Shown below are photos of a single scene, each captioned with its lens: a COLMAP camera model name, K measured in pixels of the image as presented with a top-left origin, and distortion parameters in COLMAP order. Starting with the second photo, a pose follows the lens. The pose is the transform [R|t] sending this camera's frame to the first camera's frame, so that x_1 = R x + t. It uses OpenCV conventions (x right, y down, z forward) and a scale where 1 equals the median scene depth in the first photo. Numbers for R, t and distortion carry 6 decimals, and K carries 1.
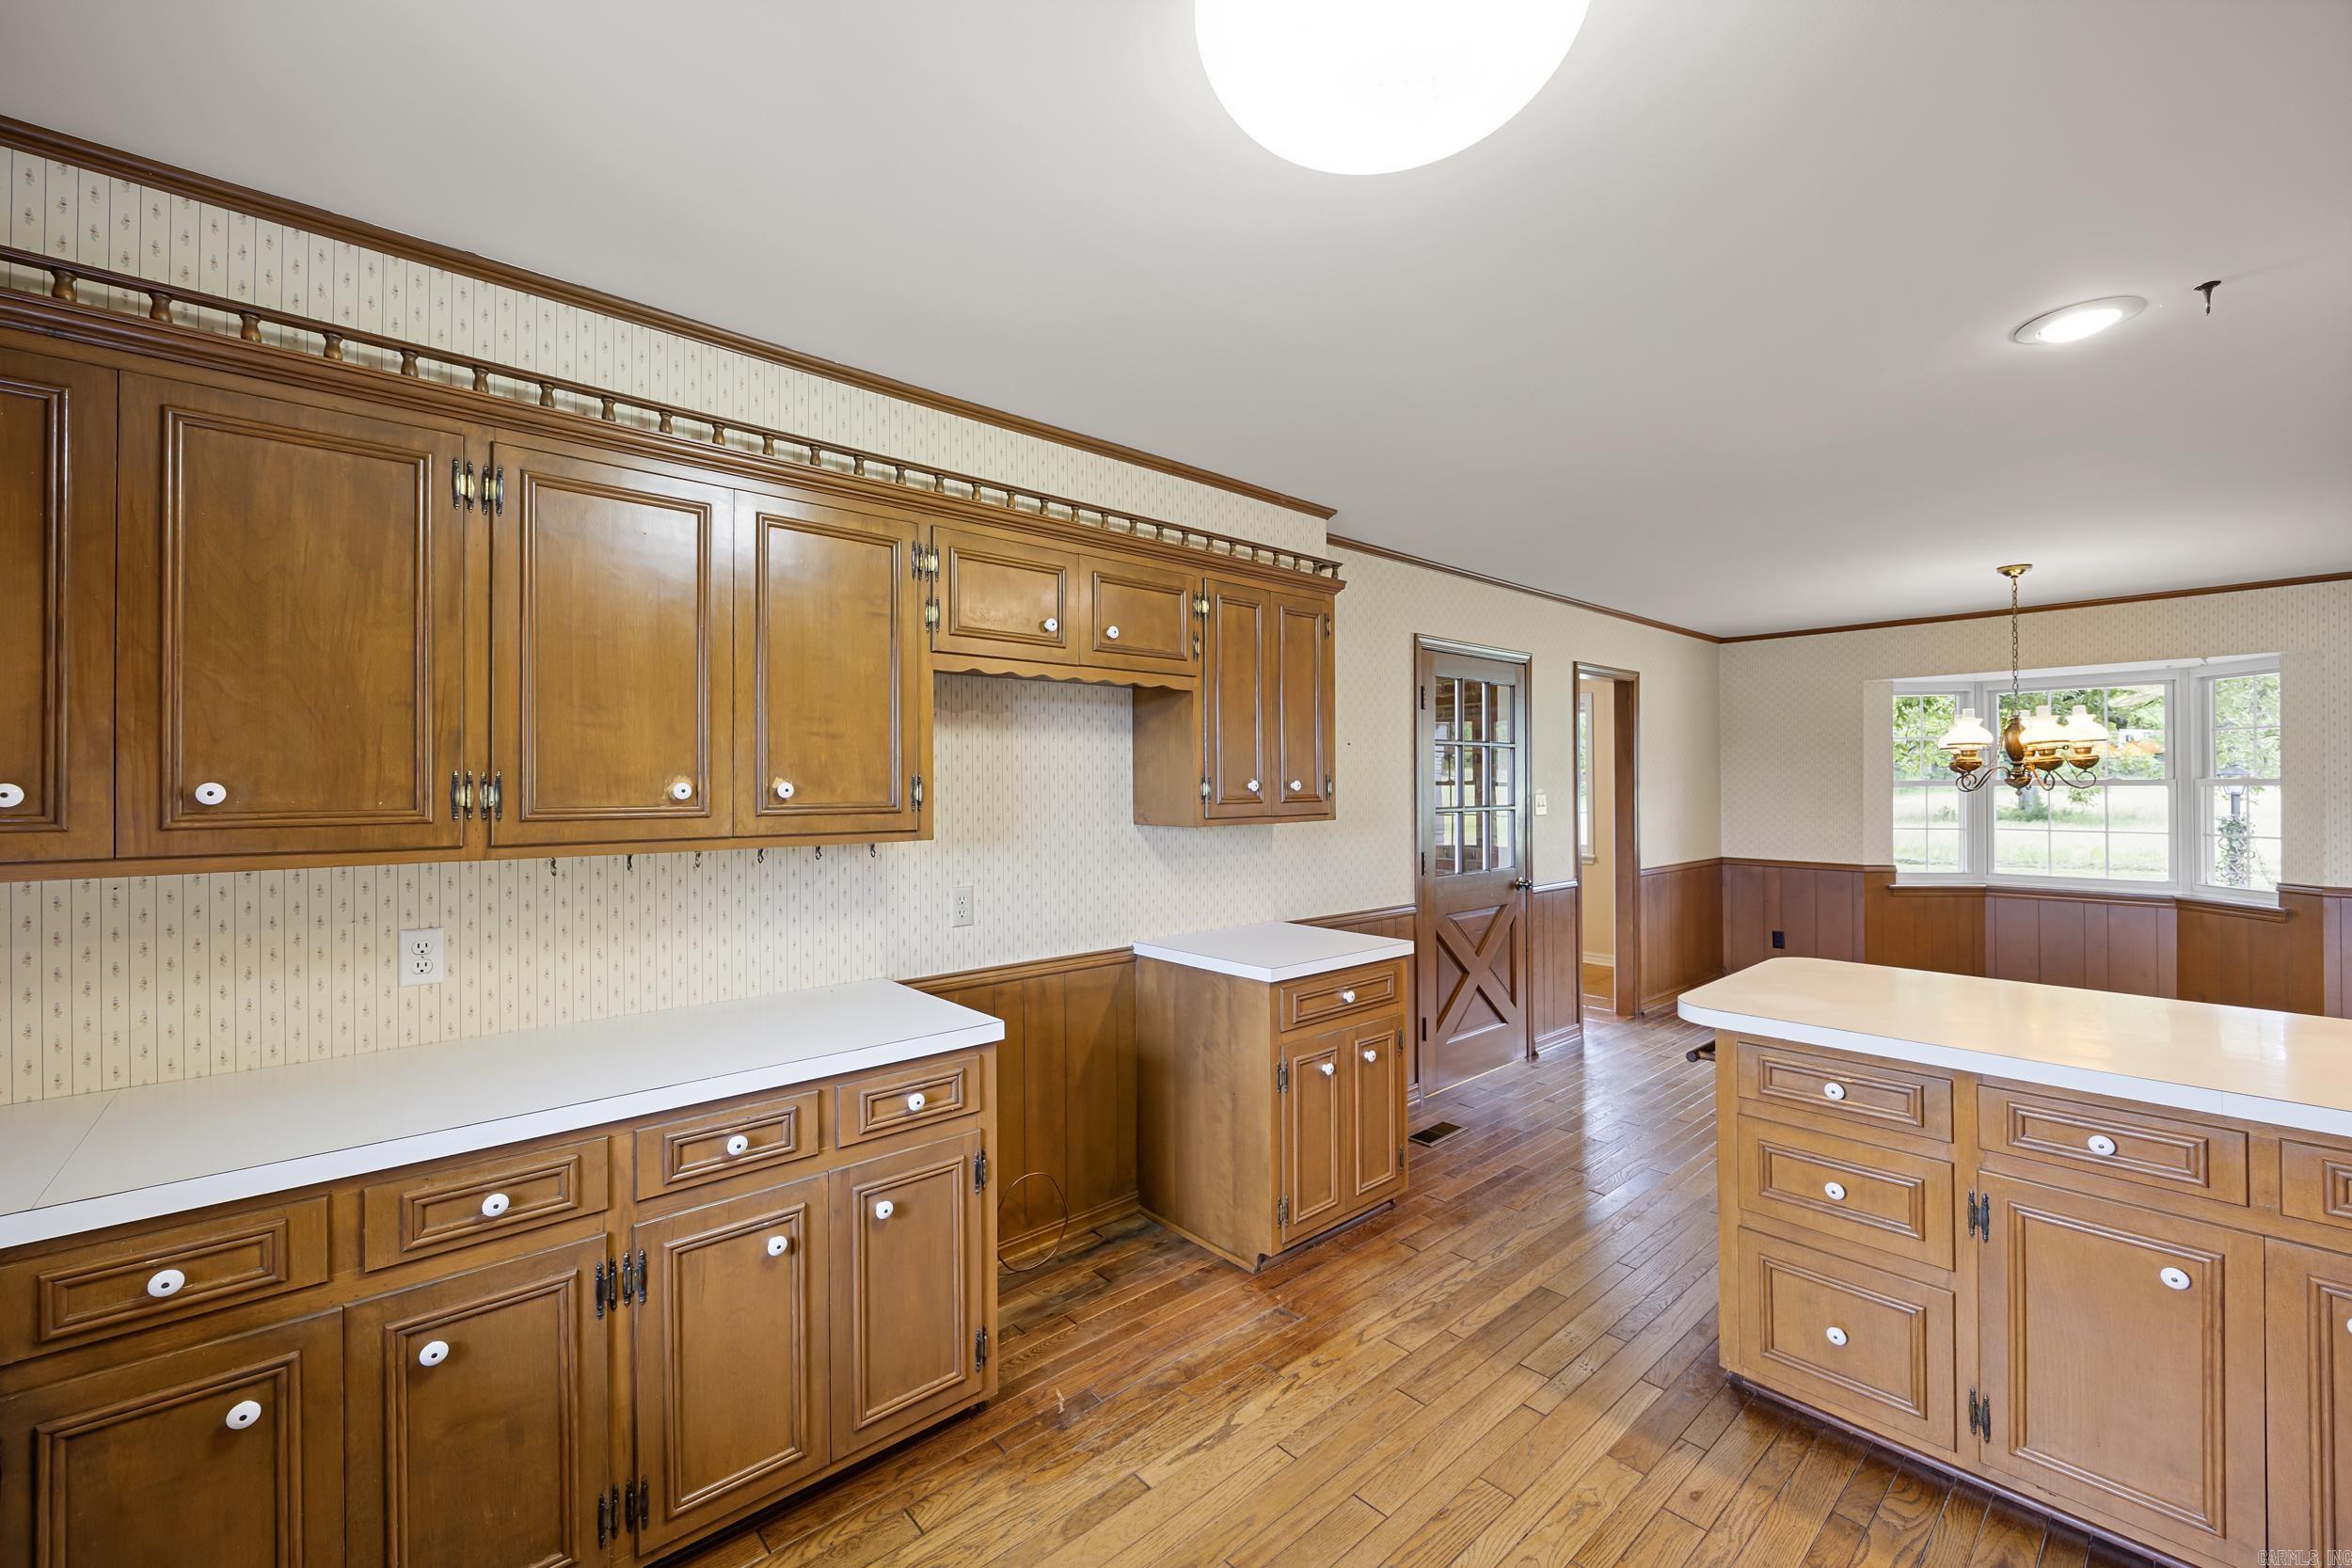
lens RADIAL K [[950.0, 0, 1162.8], [0, 950.0, 783.6], [0, 0, 1]] dist [-0.001721, 0.000114]
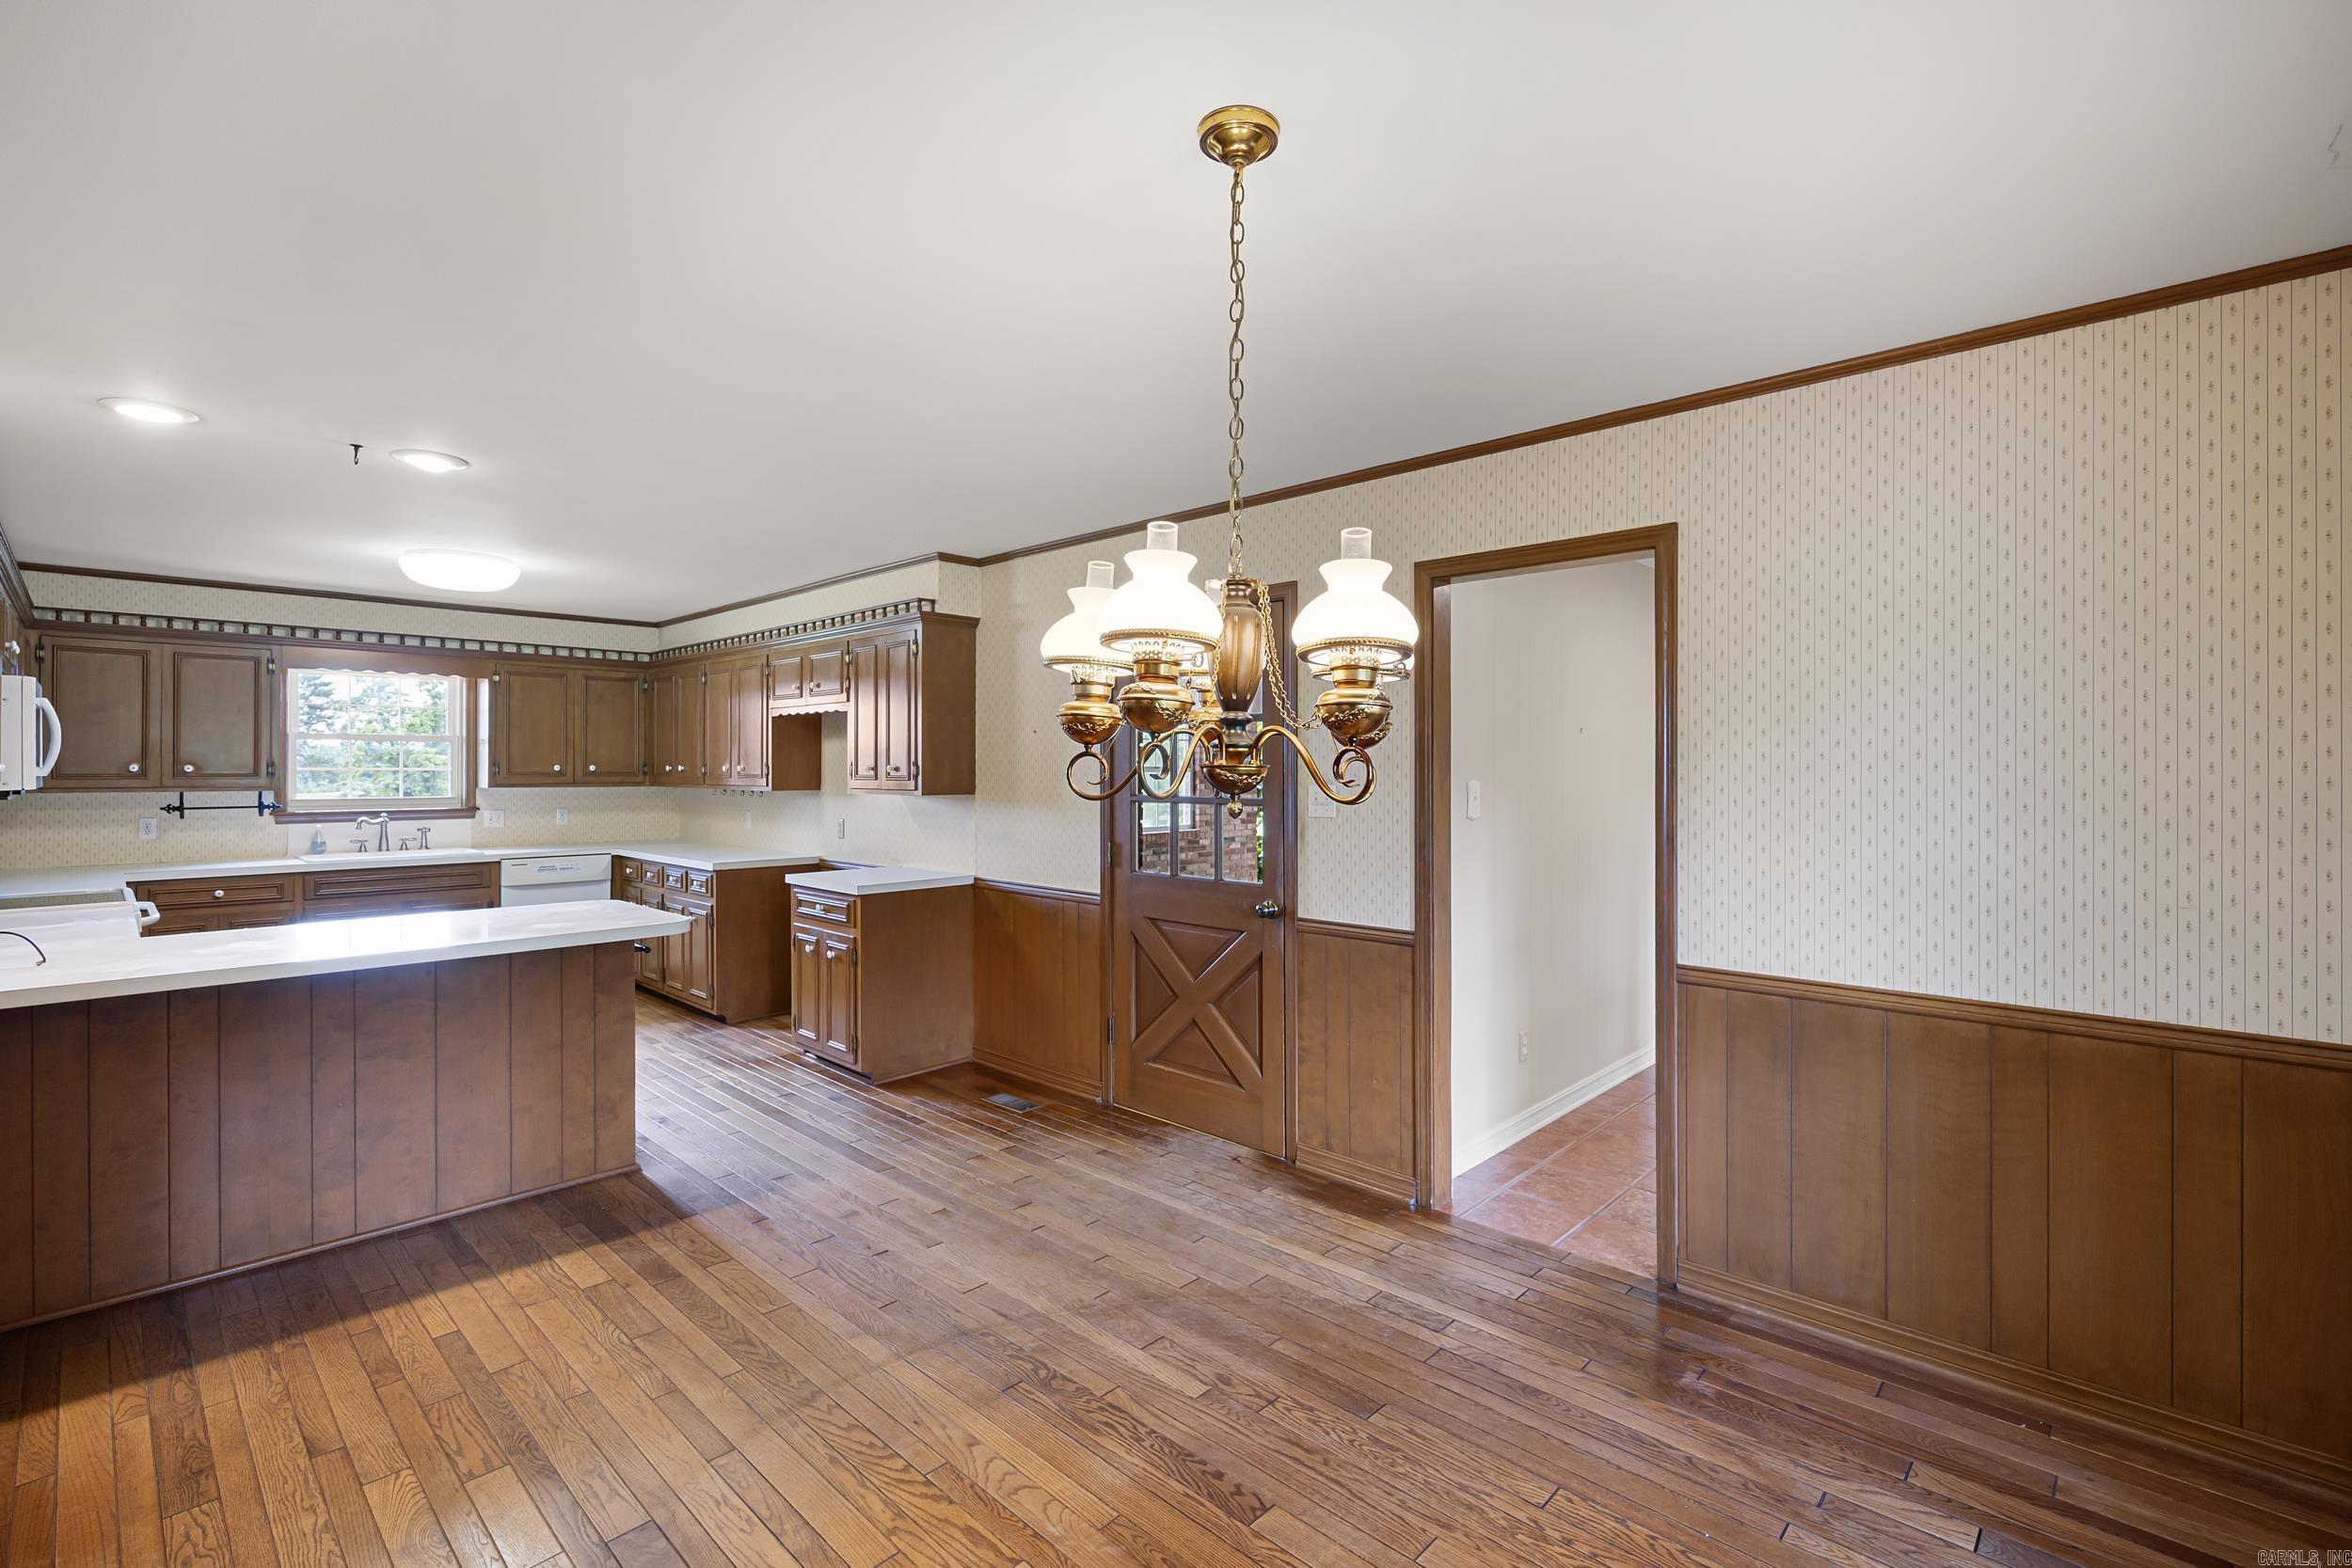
lens RADIAL K [[1047.7, 0, 1180.0], [0, 1047.7, 767.8], [0, 0, 1]] dist [0.004823, -0.001434]
pose [[0.085957, 0.006732, -0.996276, 1.631156], [-0.000960, 0.999977, 0.006674, -0.009292], [0.996298, 0.000383, 0.085962, 1.223767]]
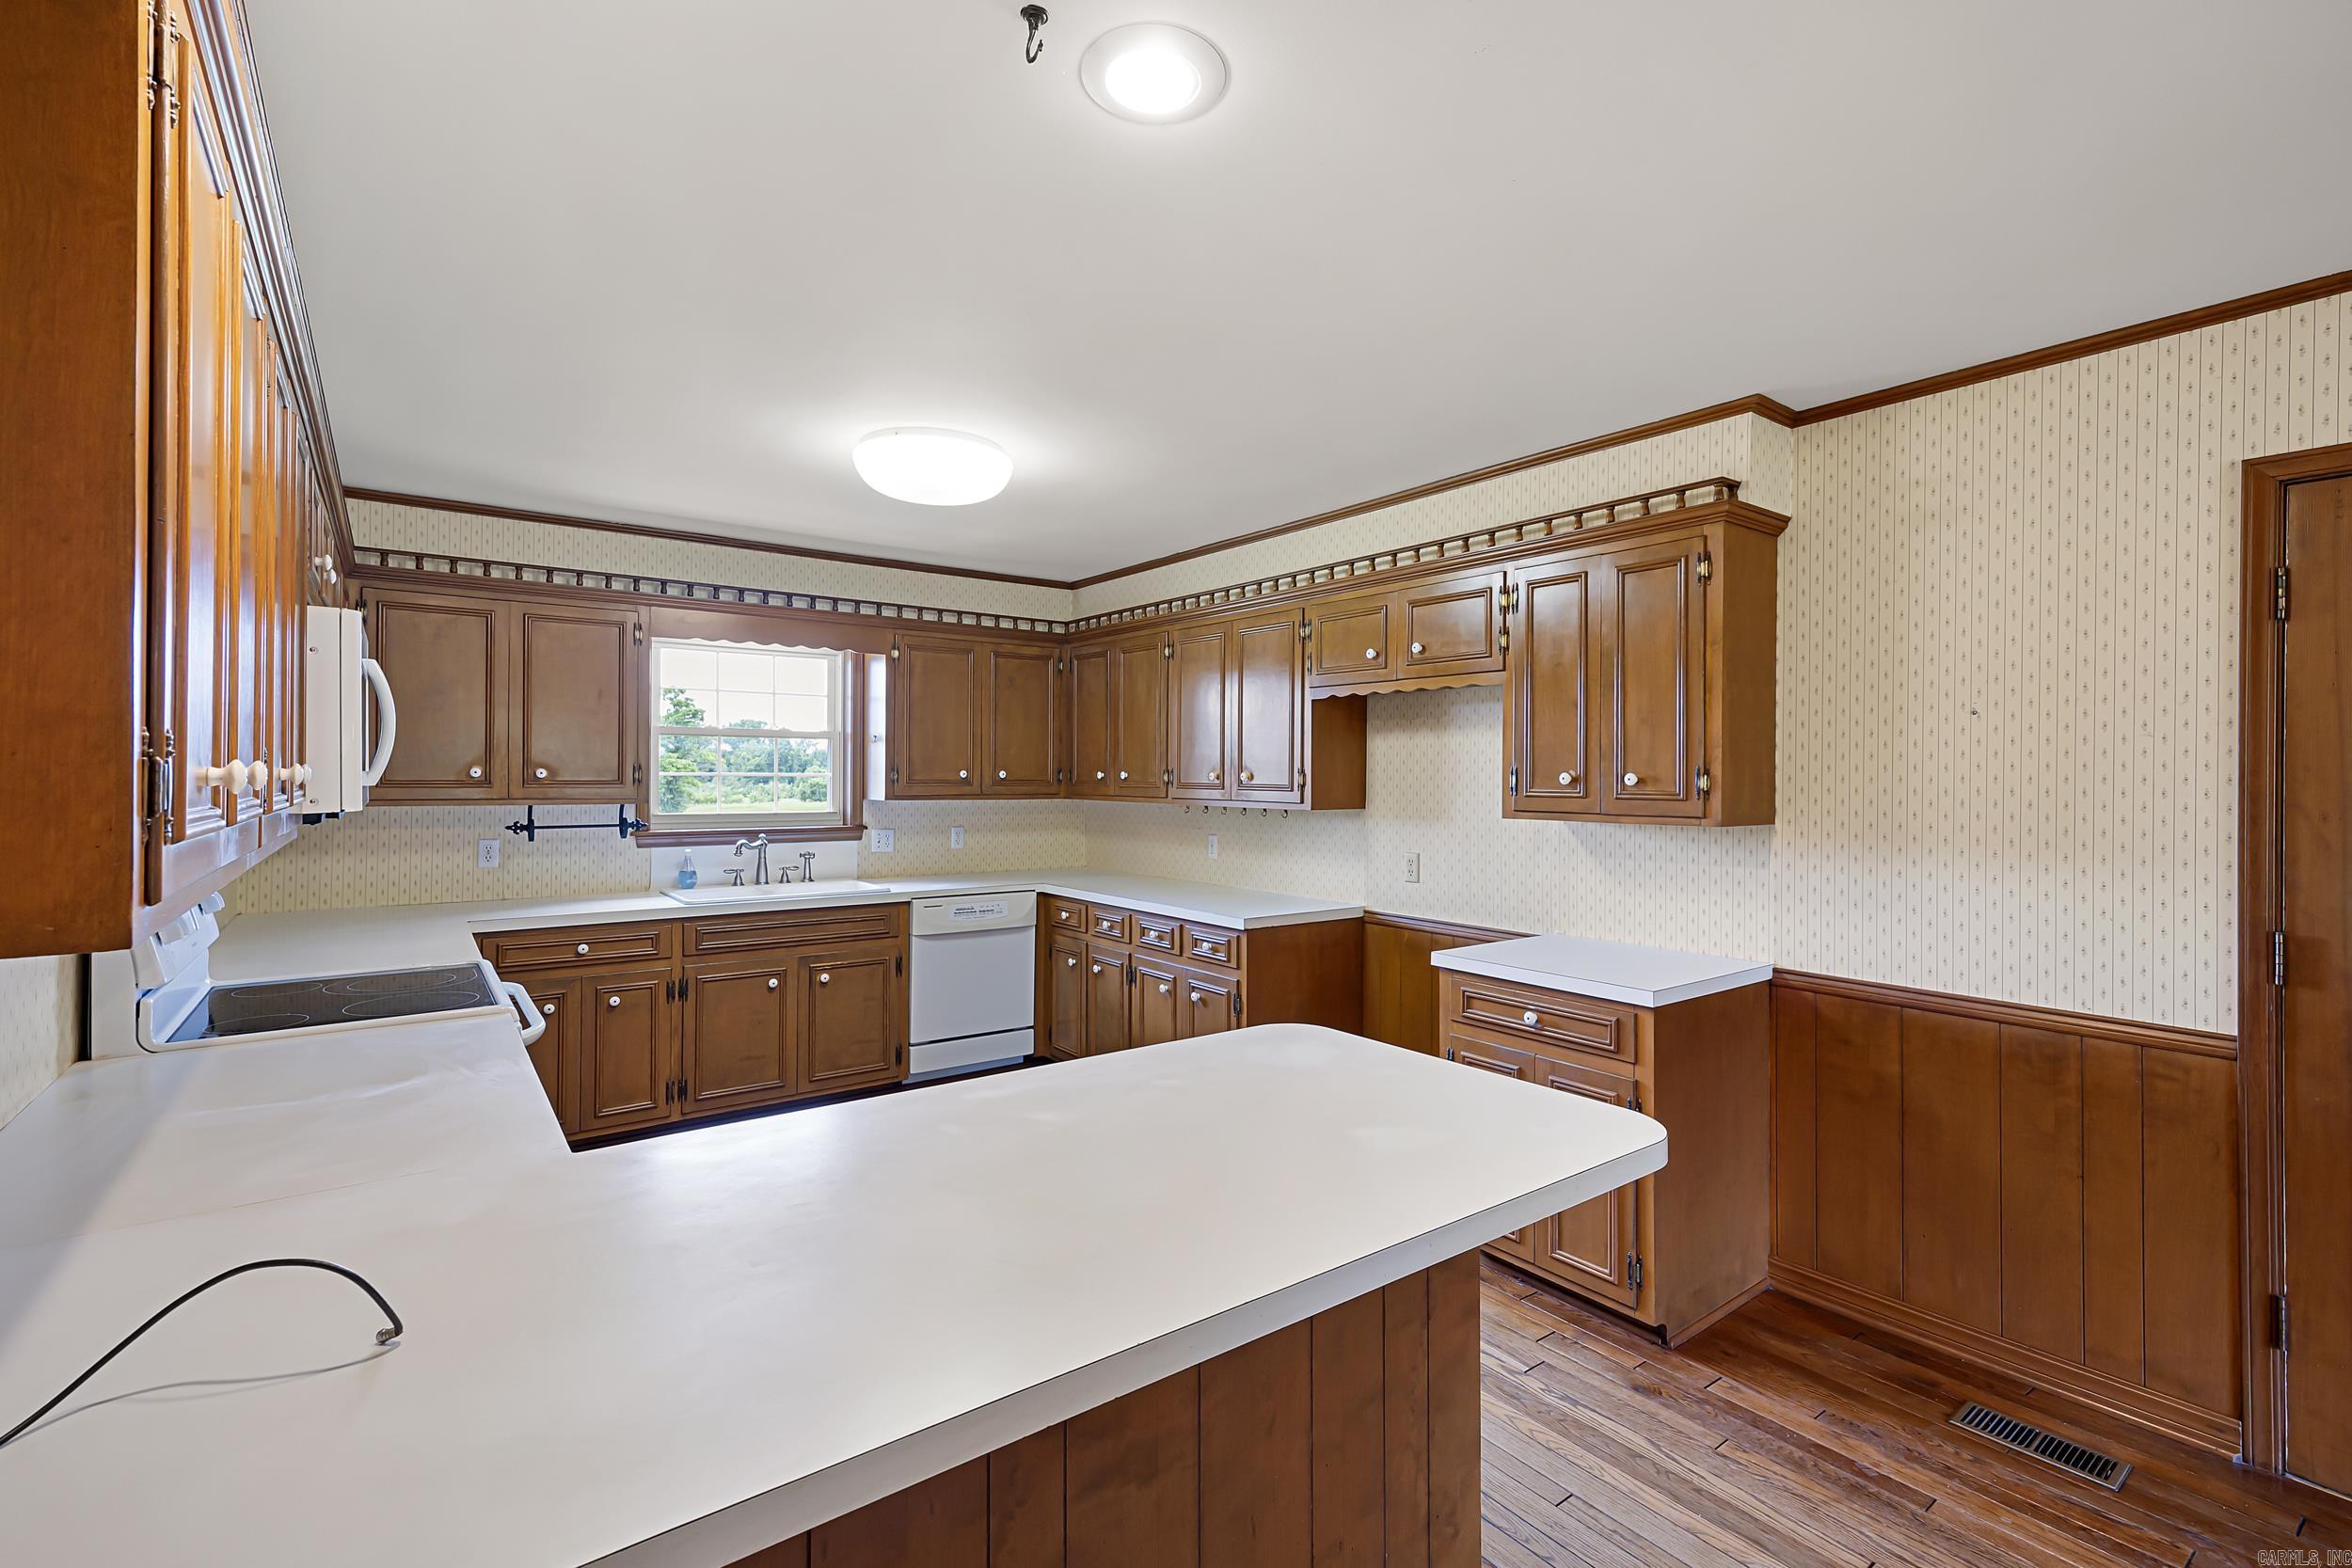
lens RADIAL K [[1047.7, 0, 1217.6], [0, 1047.7, 780.8], [0, 0, 1]] dist [0.004823, -0.001434]
pose [[-0.051674, 0.012280, -0.998589, 1.007290], [-0.005528, 0.999906, 0.012582, -0.006096], [0.998649, 0.006170, -0.051601, 0.646112]]
